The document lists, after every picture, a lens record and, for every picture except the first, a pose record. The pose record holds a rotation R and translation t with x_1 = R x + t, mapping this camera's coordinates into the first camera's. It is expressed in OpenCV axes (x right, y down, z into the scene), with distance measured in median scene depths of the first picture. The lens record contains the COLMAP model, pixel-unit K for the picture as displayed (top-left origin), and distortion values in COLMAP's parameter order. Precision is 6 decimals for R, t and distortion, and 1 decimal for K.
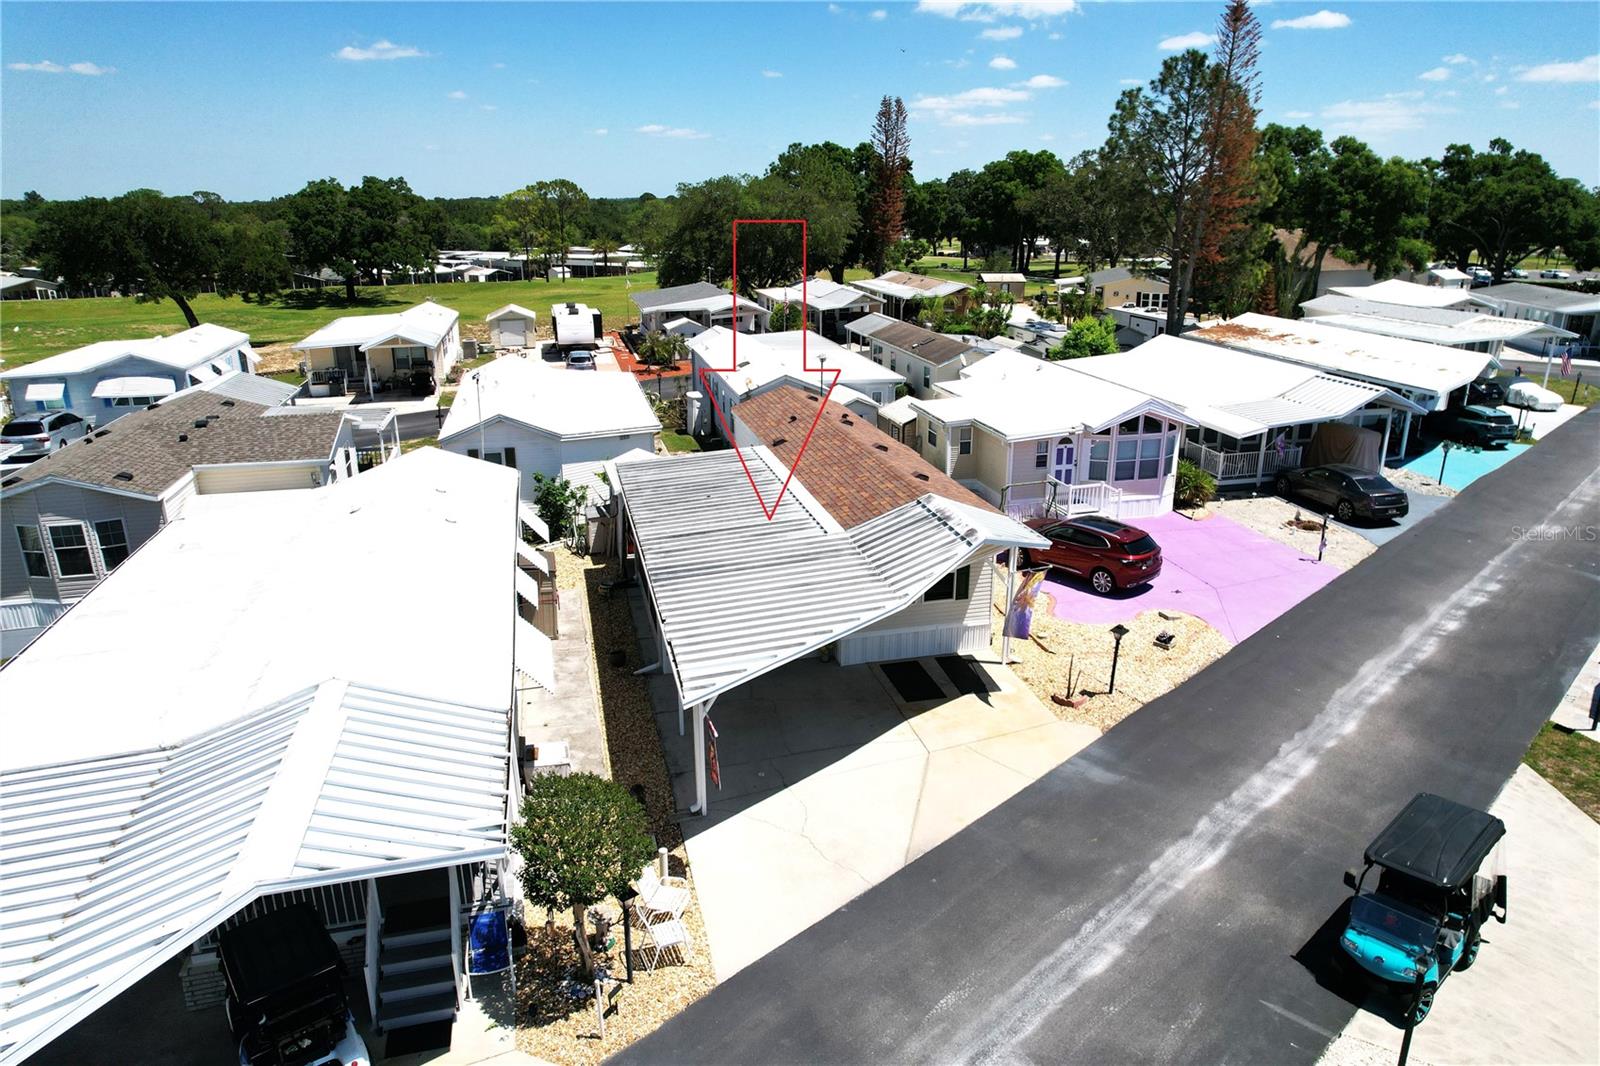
lens RADIAL K [[1000.7, 0, 800.0], [0, 1000.7, 533.0], [0, 0, 1]] dist [-0.039287, 0.001410]
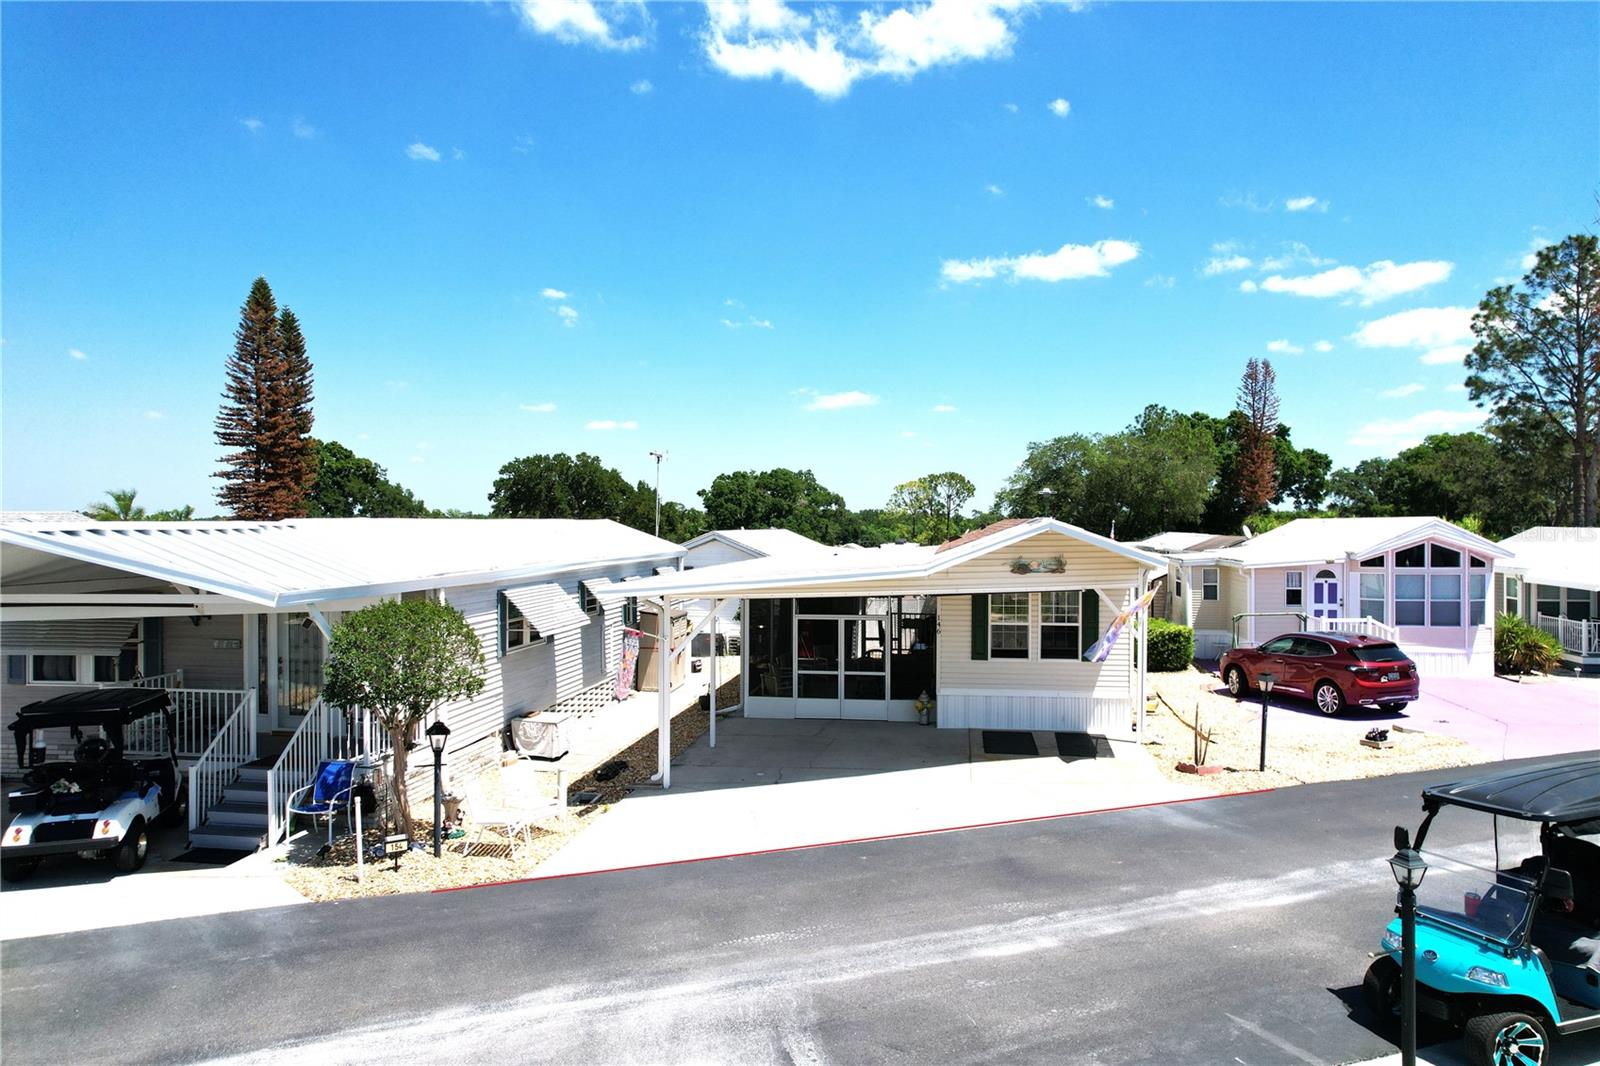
lens RADIAL K [[1004.6, 0, 800.0], [0, 1004.6, 533.0], [0, 0, 1]] dist [-0.084943, 0.071197]
pose [[0.923480, 0.008793, -0.383545, 0.174421], [-0.122405, 0.954240, -0.272843, 0.149403], [0.363595, 0.298913, 0.882298, 0.107767]]
